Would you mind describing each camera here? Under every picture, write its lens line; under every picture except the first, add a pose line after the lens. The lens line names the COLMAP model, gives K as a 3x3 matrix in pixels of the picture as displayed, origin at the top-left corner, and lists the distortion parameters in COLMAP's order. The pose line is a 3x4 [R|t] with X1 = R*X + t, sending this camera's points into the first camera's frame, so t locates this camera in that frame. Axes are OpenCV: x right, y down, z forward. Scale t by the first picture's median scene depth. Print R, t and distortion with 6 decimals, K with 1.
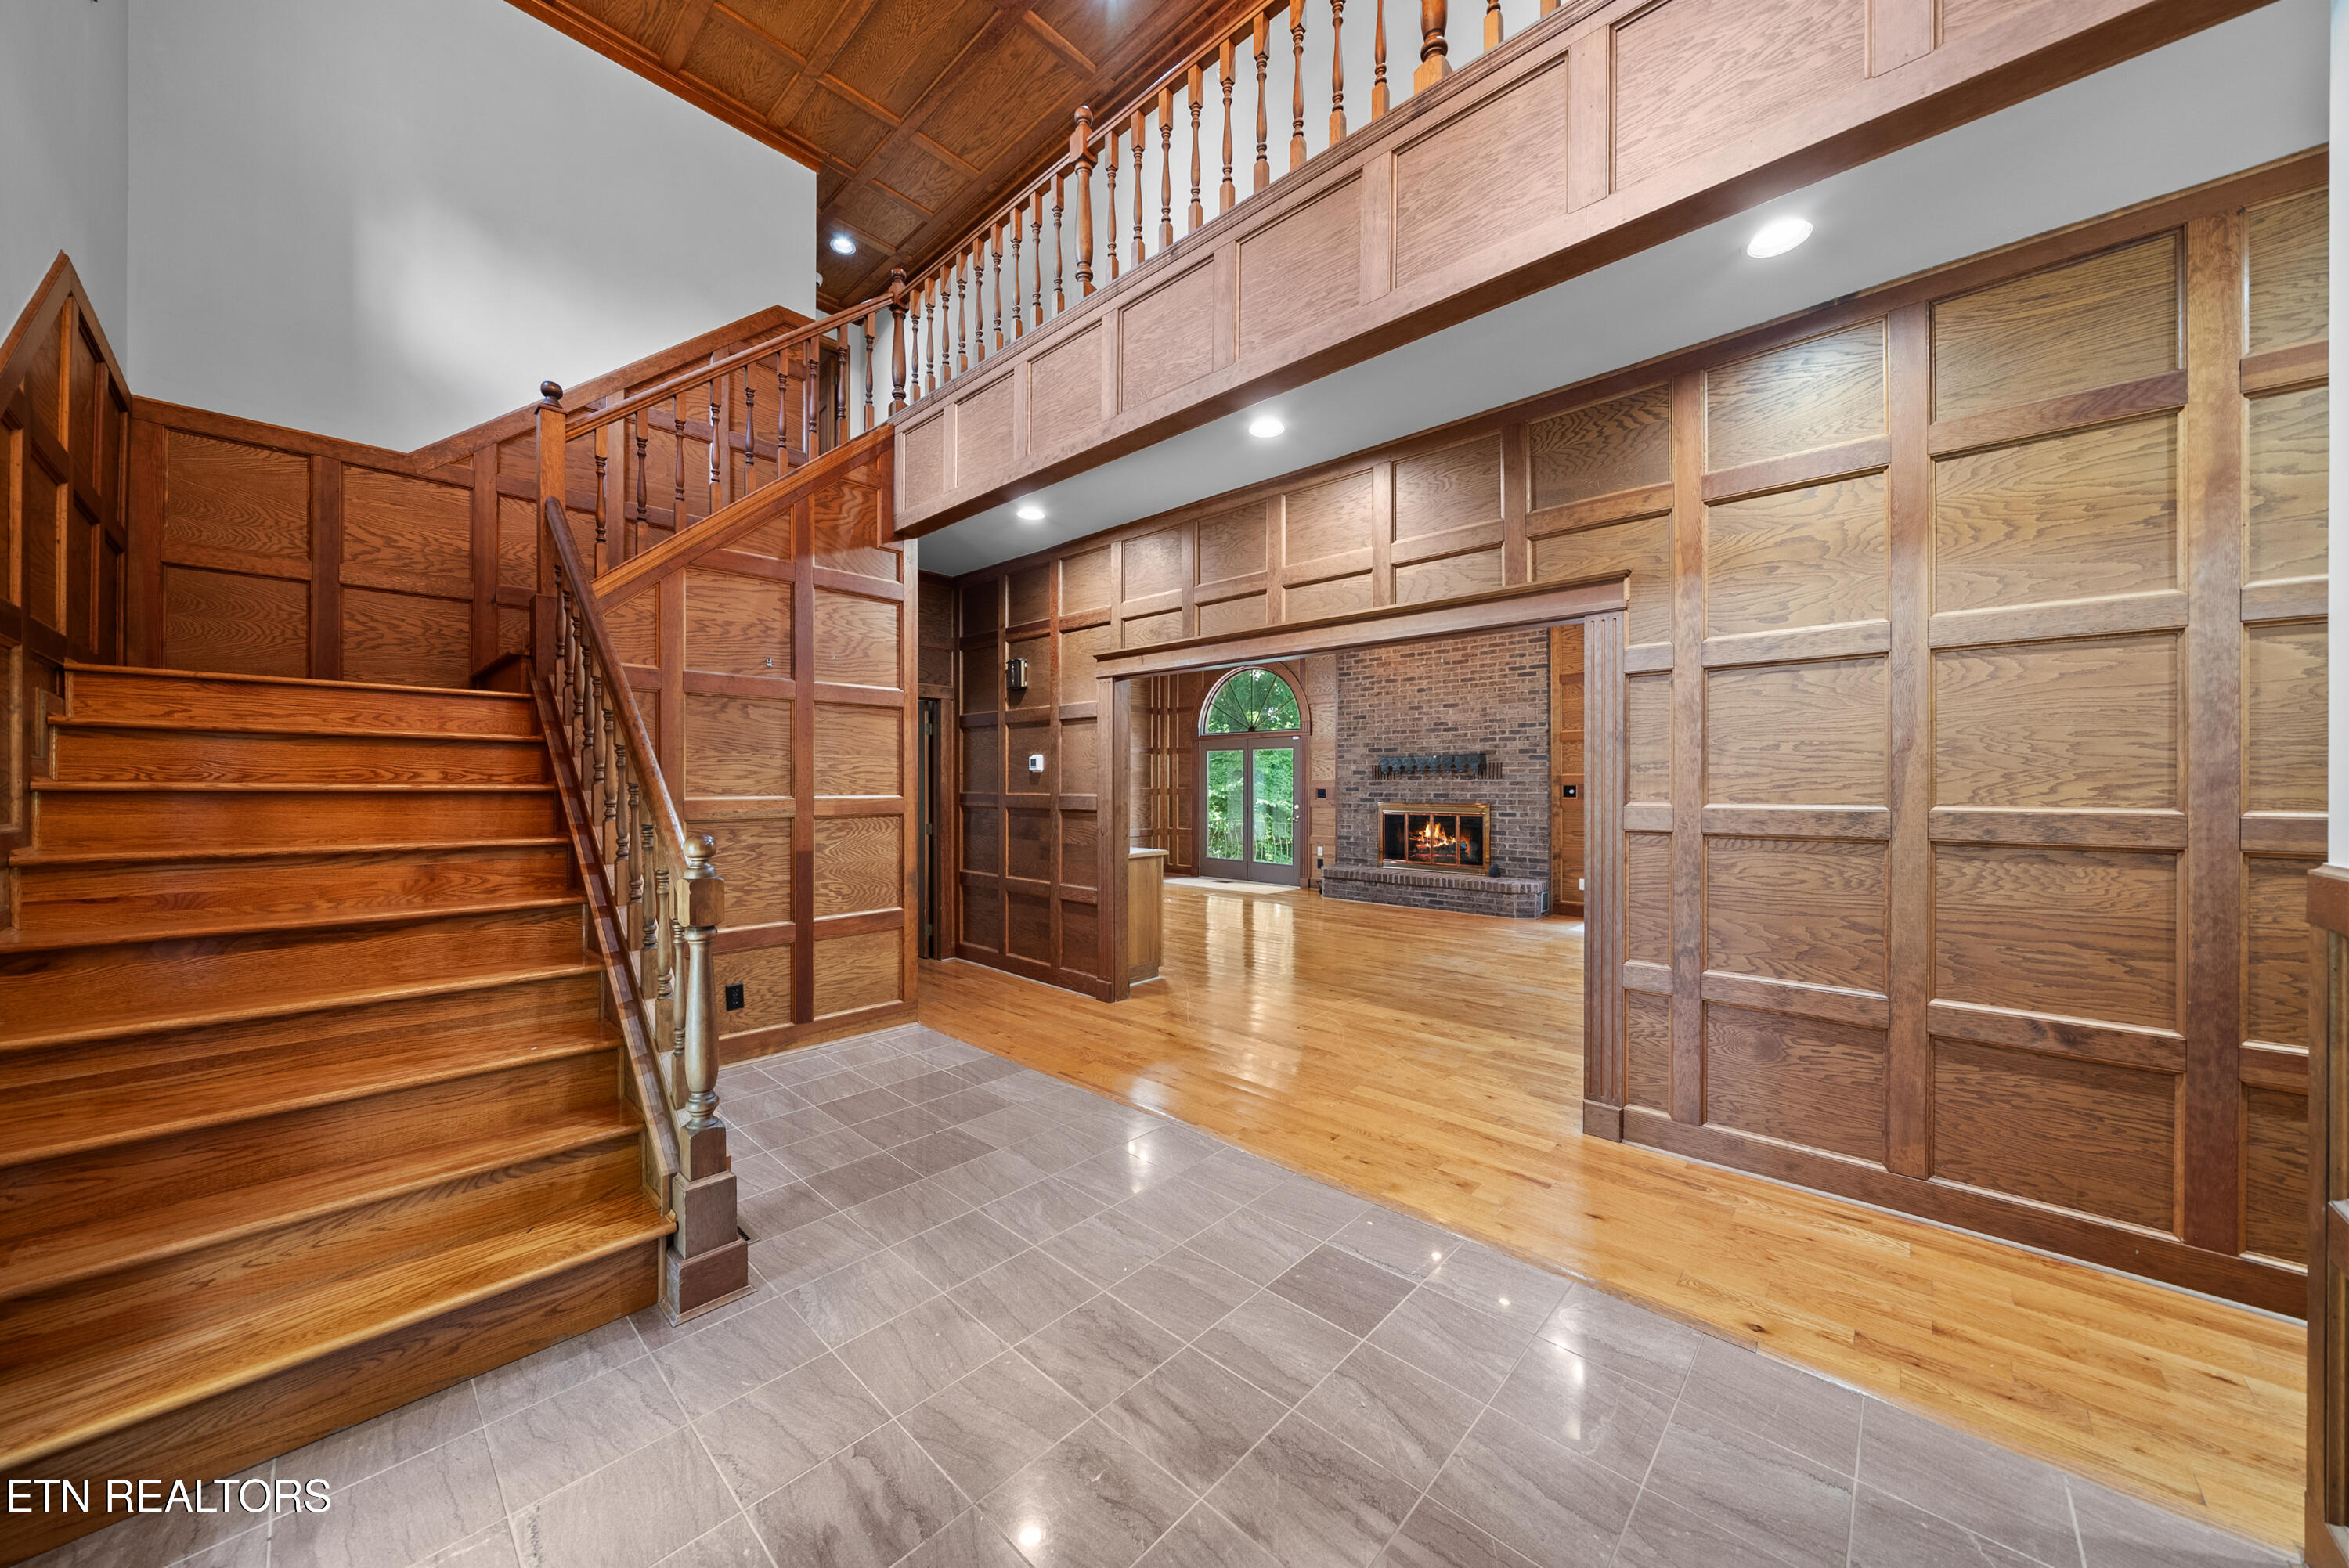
lens RADIAL K [[809.1, 0, 1171.6], [0, 809.1, 785.6], [0, 0, 1]] dist [-0.004314, -0.000136]
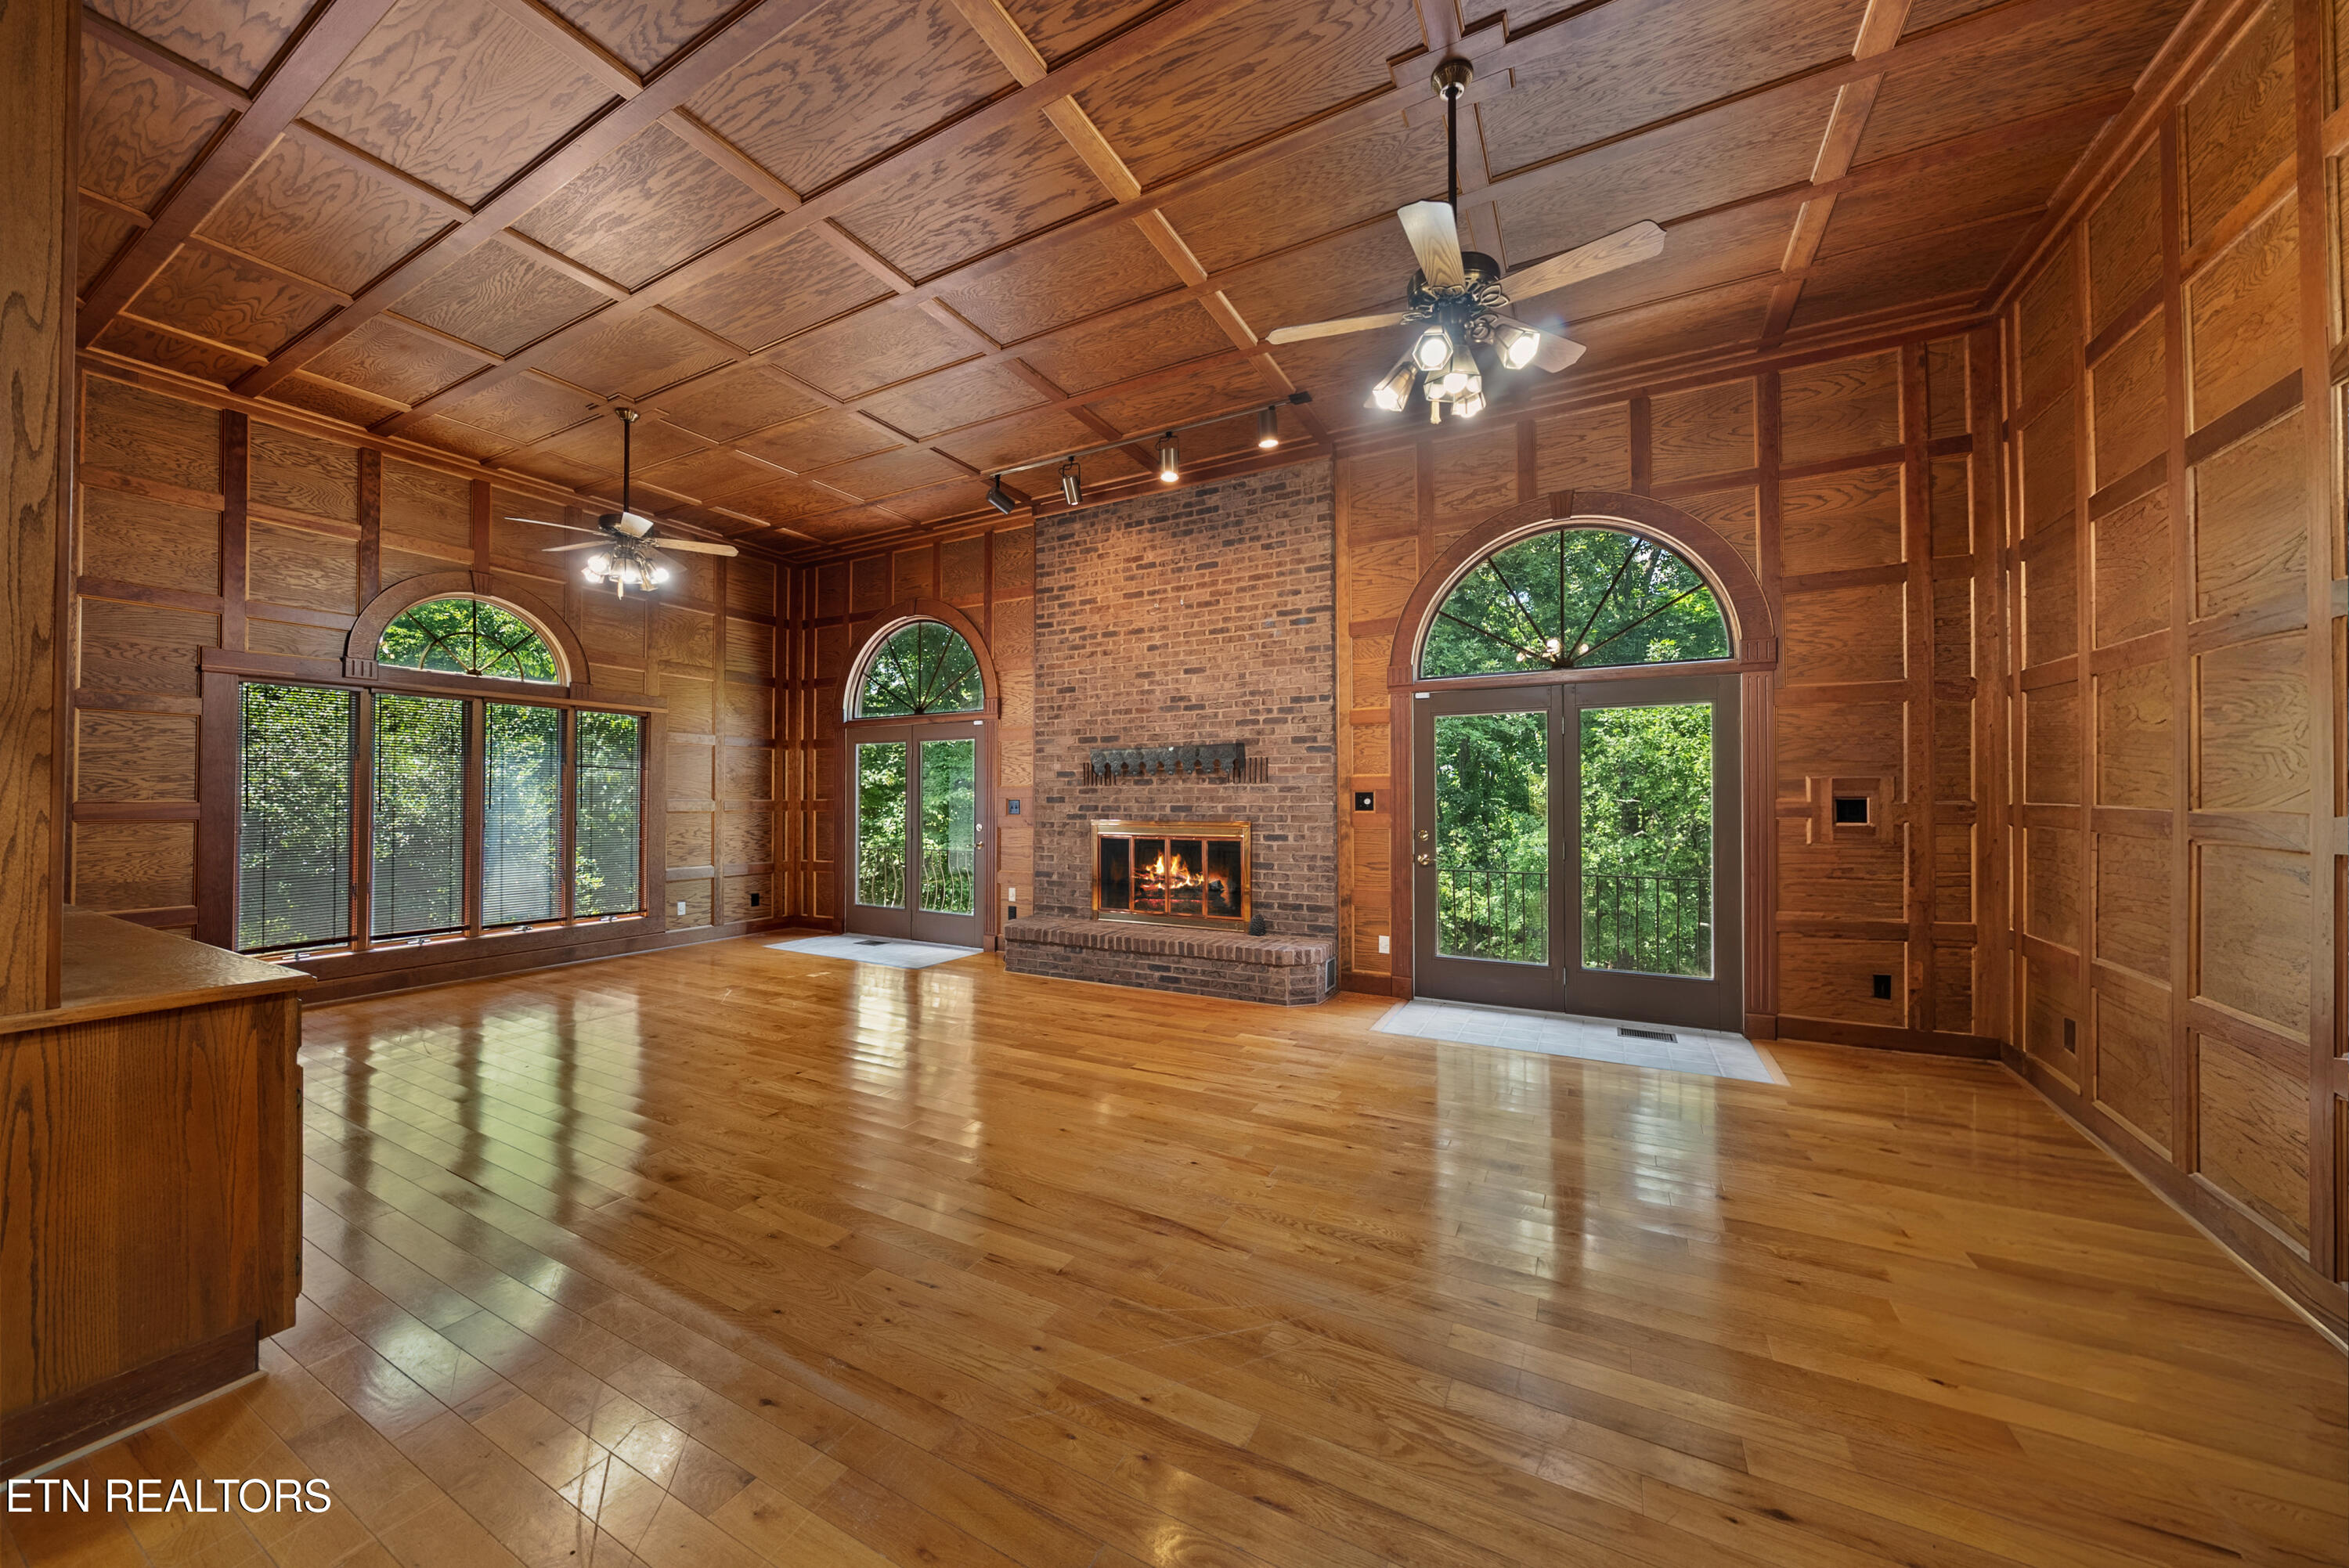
lens RADIAL K [[809.1, 0, 1172.5], [0, 809.1, 789.3], [0, 0, 1]] dist [-0.004314, -0.000136]
pose [[0.966506, 0.000121, 0.256643, 0.335419], [0.003110, 0.999921, -0.012184, 0.009487], [-0.256624, 0.012574, 0.966429, 0.783022]]
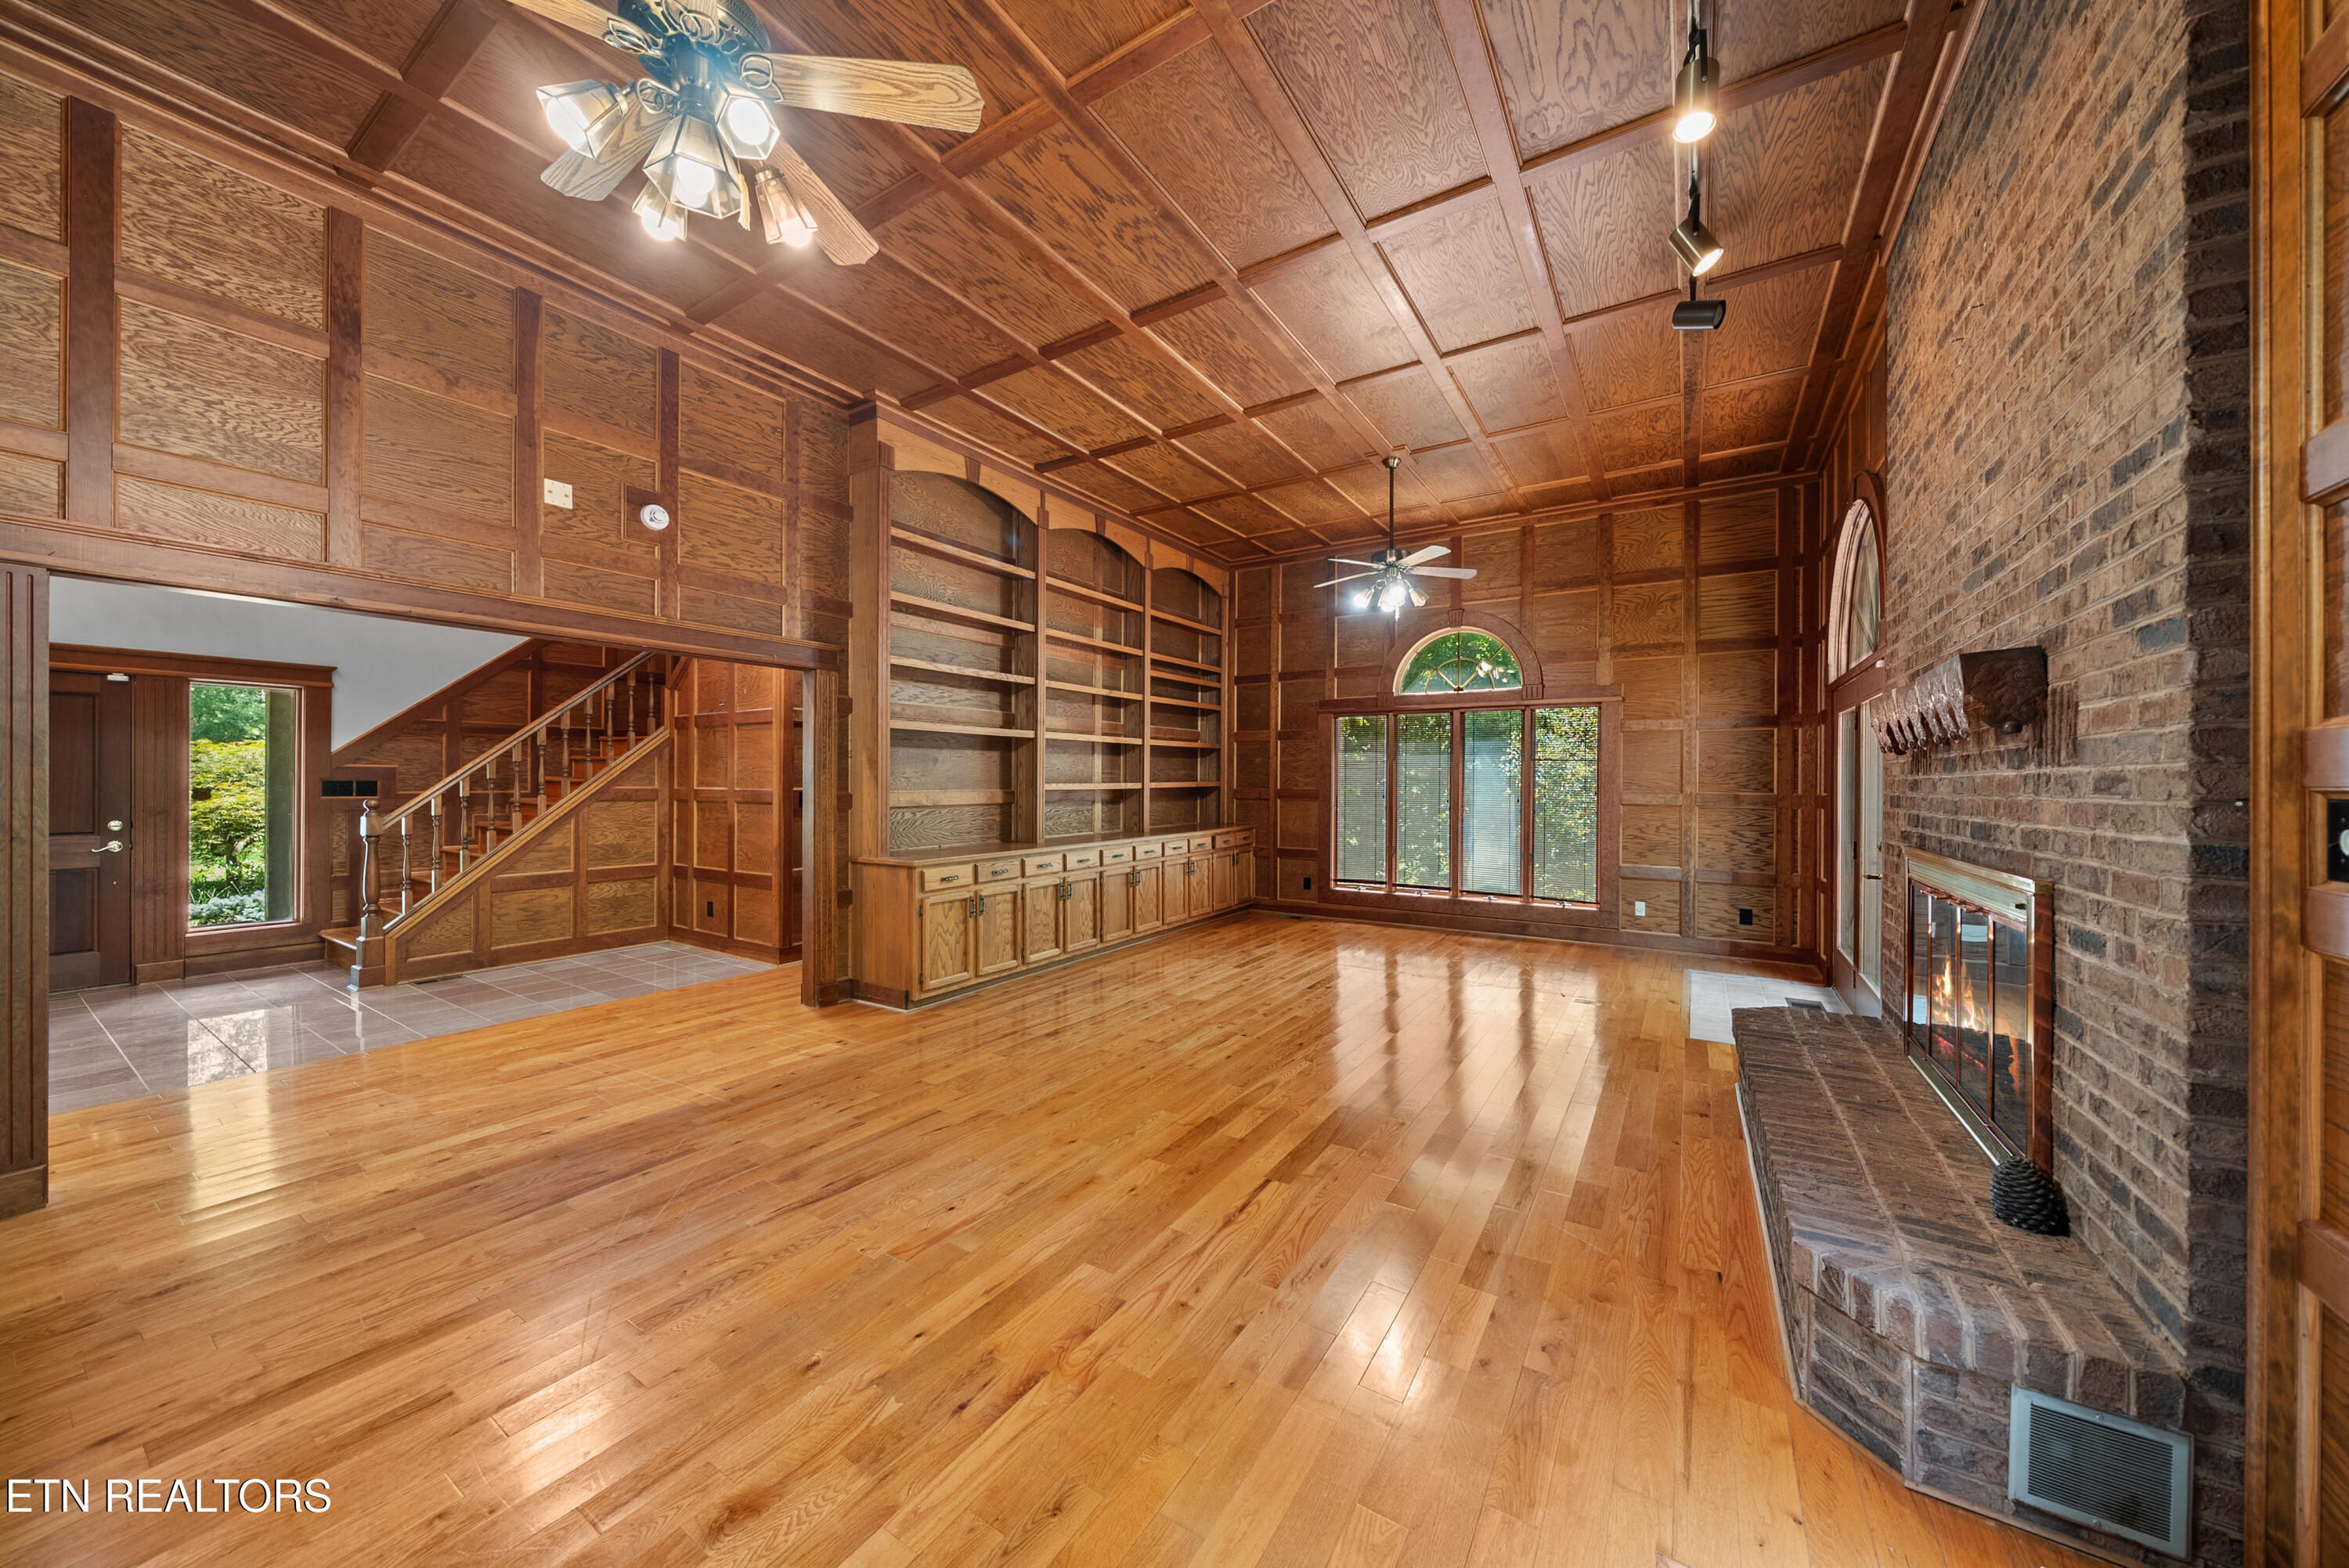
lens RADIAL K [[809.1, 0, 1164.5], [0, 809.1, 784.4], [0, 0, 1]] dist [-0.004314, -0.000136]
pose [[0.177176, 0.003426, -0.984173, 1.132280], [-0.006915, 0.999974, 0.002236, -0.002866], [0.984155, 0.006409, 0.177195, 1.474480]]
